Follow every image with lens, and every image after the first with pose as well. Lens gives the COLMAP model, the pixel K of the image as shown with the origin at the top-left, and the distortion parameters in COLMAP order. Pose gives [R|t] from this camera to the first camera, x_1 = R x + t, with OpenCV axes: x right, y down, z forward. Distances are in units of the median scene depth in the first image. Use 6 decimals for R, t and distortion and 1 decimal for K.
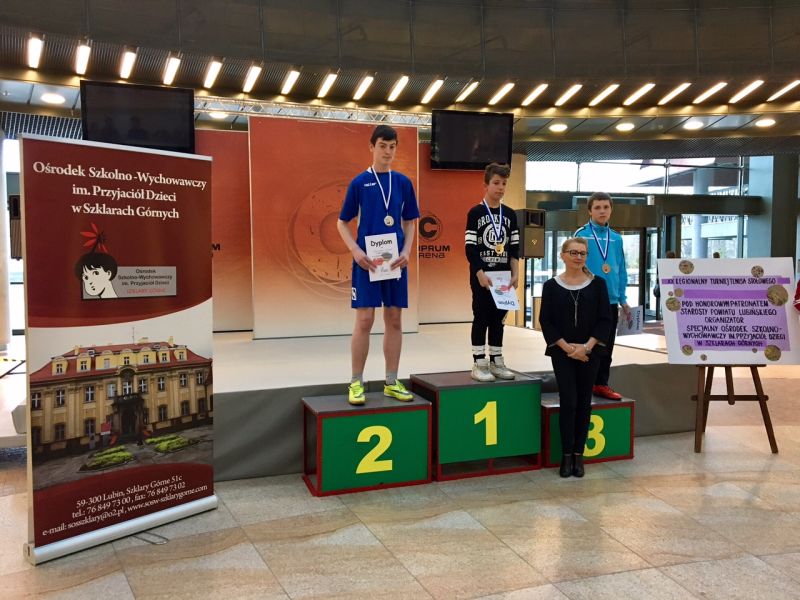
lens RADIAL K [[670.6, 0, 400.0], [0, 670.6, 300.0], [0, 0, 1]] dist [0.078327, -0.106316]
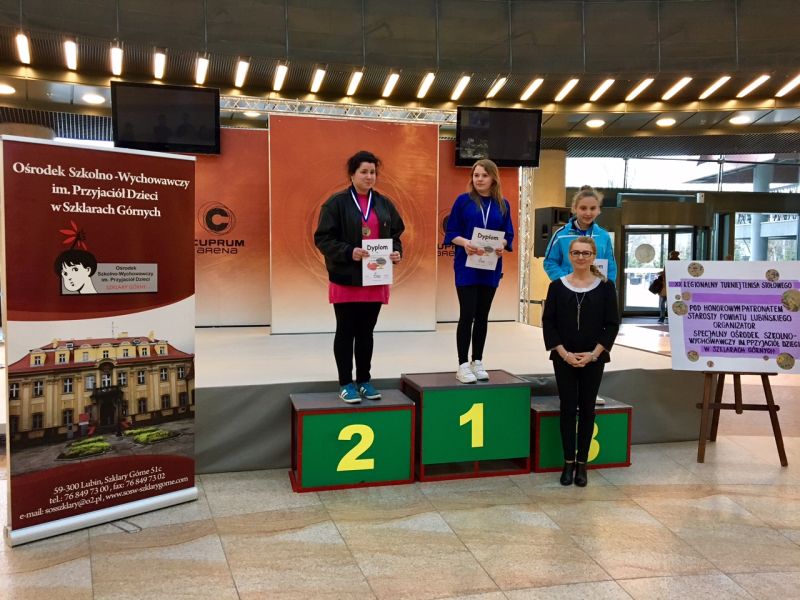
lens RADIAL K [[670.6, 0, 400.0], [0, 670.6, 300.0], [0, 0, 1]] dist [0.078327, -0.106316]
pose [[0.996146, 0.016960, -0.086058, 0.114788], [-0.016425, 0.999841, 0.006923, -0.006866], [0.086162, -0.005483, 0.996266, 0.005988]]
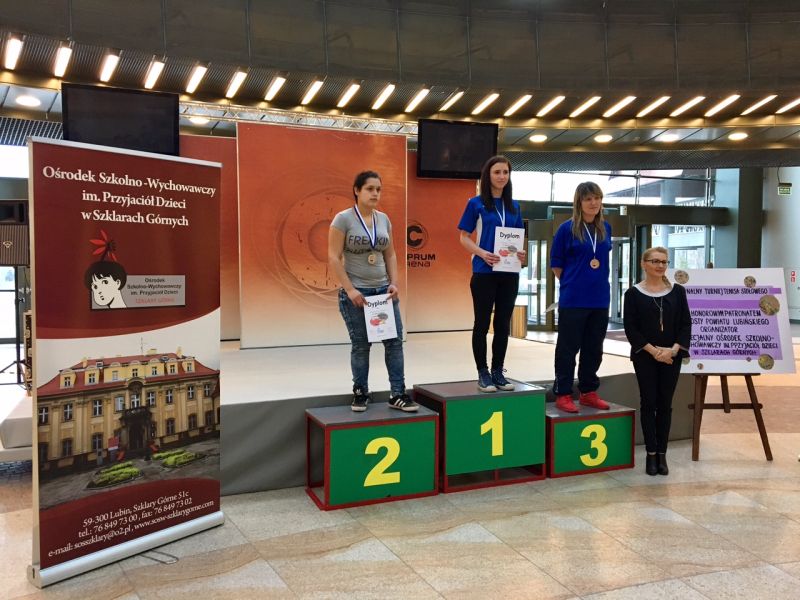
lens RADIAL K [[670.6, 0, 400.0], [0, 670.6, 300.0], [0, 0, 1]] dist [0.078327, -0.106316]
pose [[0.998664, 0.001691, 0.051650, -0.066137], [-0.001100, 0.999934, -0.011474, -0.003089], [-0.051666, 0.011402, 0.998599, 0.013007]]
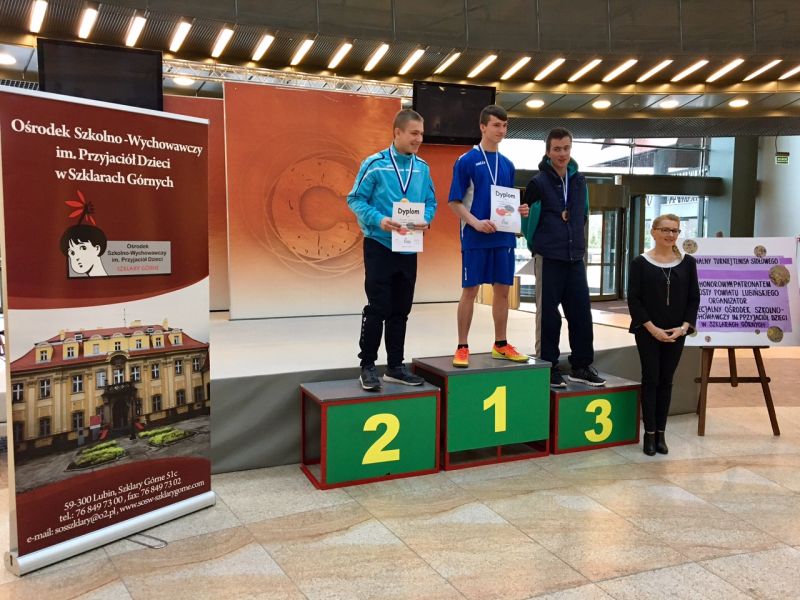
lens RADIAL K [[670.6, 0, 400.0], [0, 670.6, 300.0], [0, 0, 1]] dist [0.078327, -0.106316]
pose [[0.997541, 0.001888, 0.070065, -0.081350], [-0.004137, 0.999480, 0.031972, -0.001475], [-0.069968, -0.032183, 0.997030, 0.070740]]
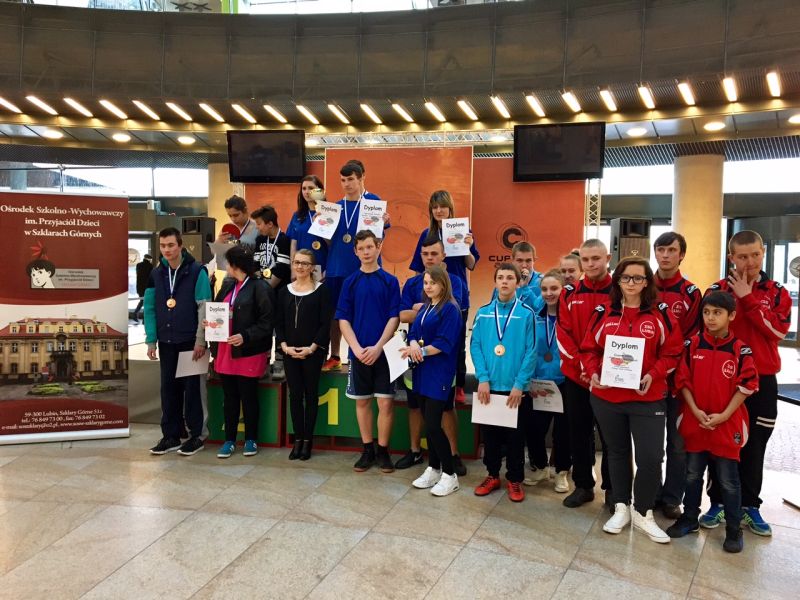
lens RADIAL K [[670.6, 0, 400.0], [0, 670.6, 300.0], [0, 0, 1]] dist [0.078327, -0.106316]
pose [[0.864969, 0.038699, -0.500330, 0.913722], [-0.044890, 0.998992, -0.000336, -0.010236], [0.499813, 0.022750, 0.865835, 0.029825]]
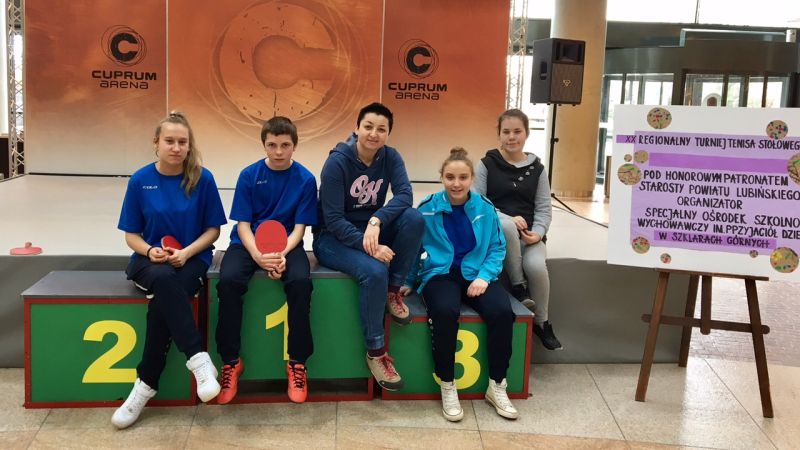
lens RADIAL K [[726.0, 0, 371.5], [0, 726.0, 197.1], [0, 0, 1]] dist [0.091754, -0.123590]
pose [[0.973222, 0.063694, -0.220866, 0.410199], [-0.049352, 0.996335, 0.069861, -0.011245], [0.224507, -0.057090, 0.972799, 0.322314]]
